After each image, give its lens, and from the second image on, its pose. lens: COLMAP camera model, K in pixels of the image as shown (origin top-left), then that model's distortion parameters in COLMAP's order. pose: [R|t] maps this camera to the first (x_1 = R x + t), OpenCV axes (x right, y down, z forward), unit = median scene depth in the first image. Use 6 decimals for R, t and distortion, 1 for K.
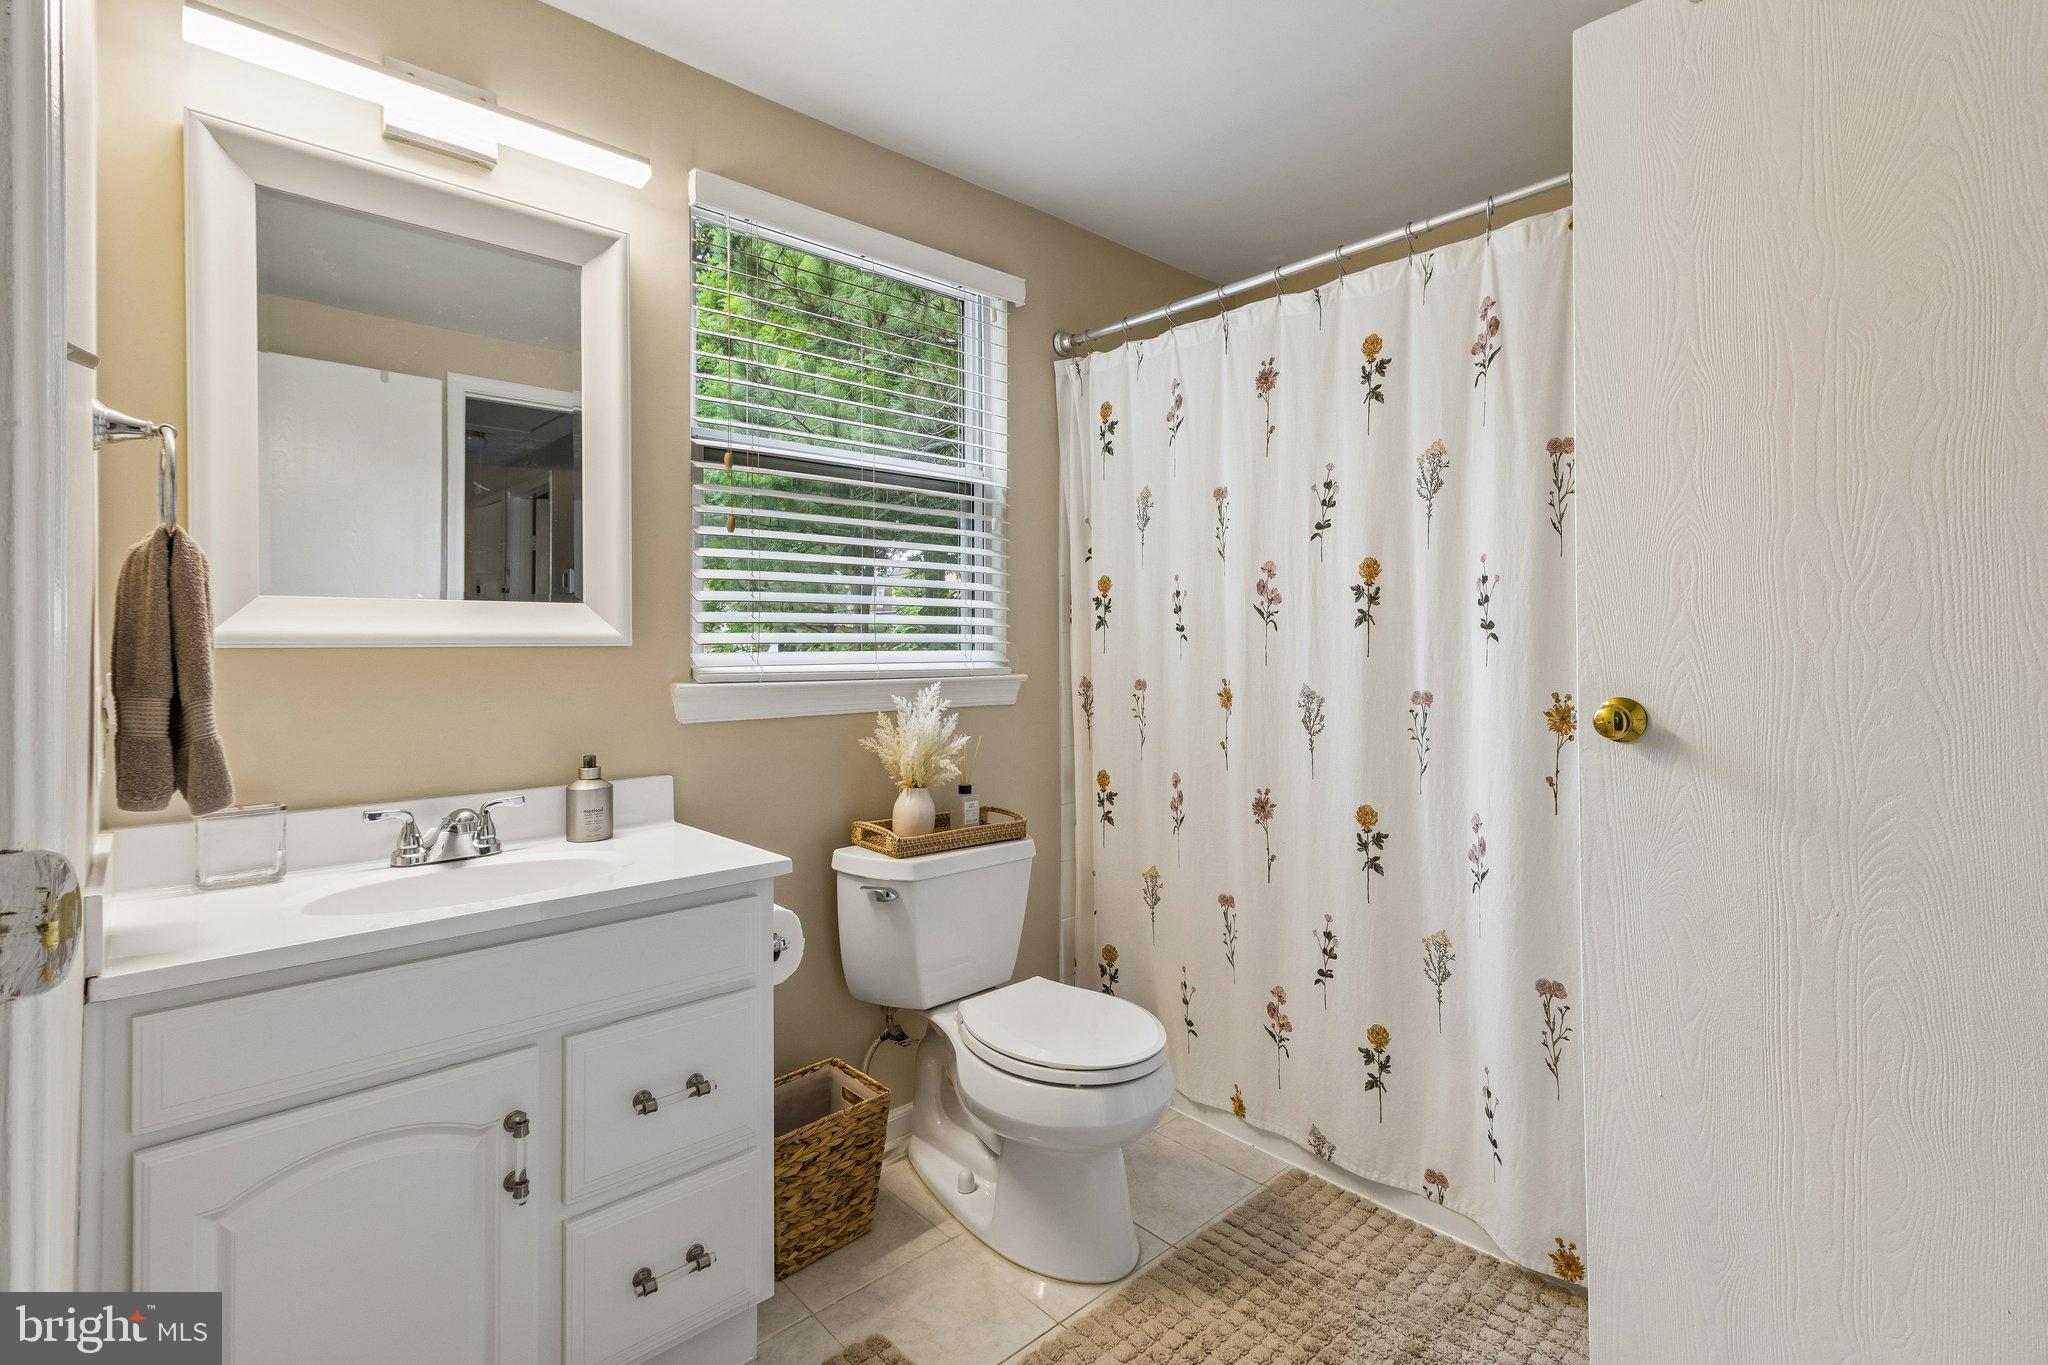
lens RADIAL K [[957.2, 0, 1014.5], [0, 957.2, 651.7], [0, 0, 1]] dist [0.001352, -0.000449]
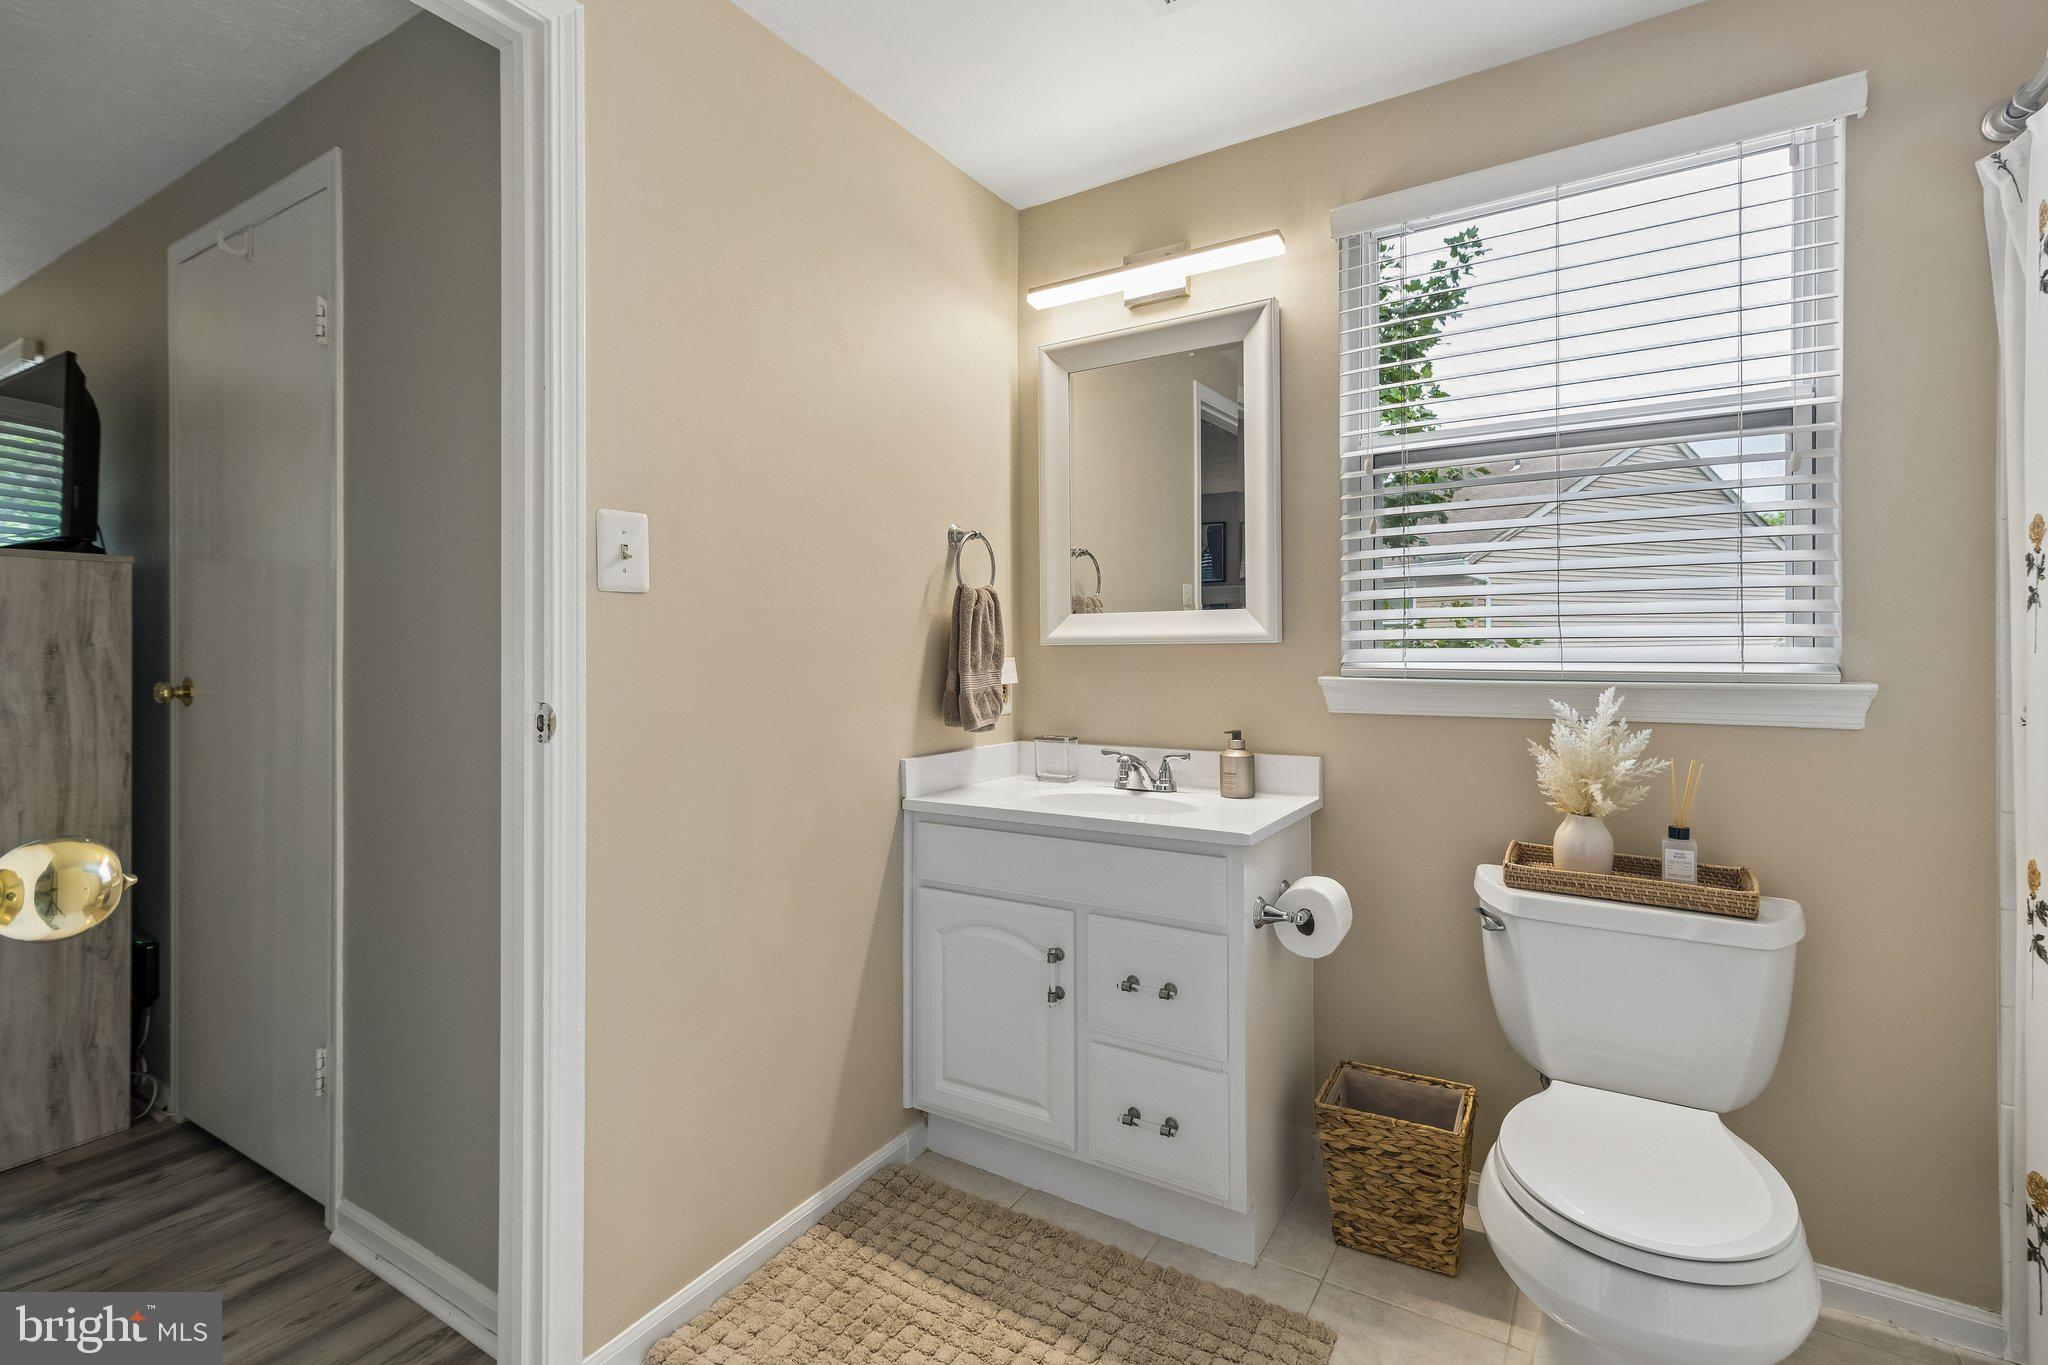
lens RADIAL K [[944.7, 0, 1033.3], [0, 944.7, 652.0], [0, 0, 1]] dist [0.001460, 0.000483]
pose [[0.265473, 0.009197, -0.964074, 0.654446], [0.001714, 0.999948, 0.010011, -0.007407], [0.964117, -0.004310, 0.265444, 0.395945]]
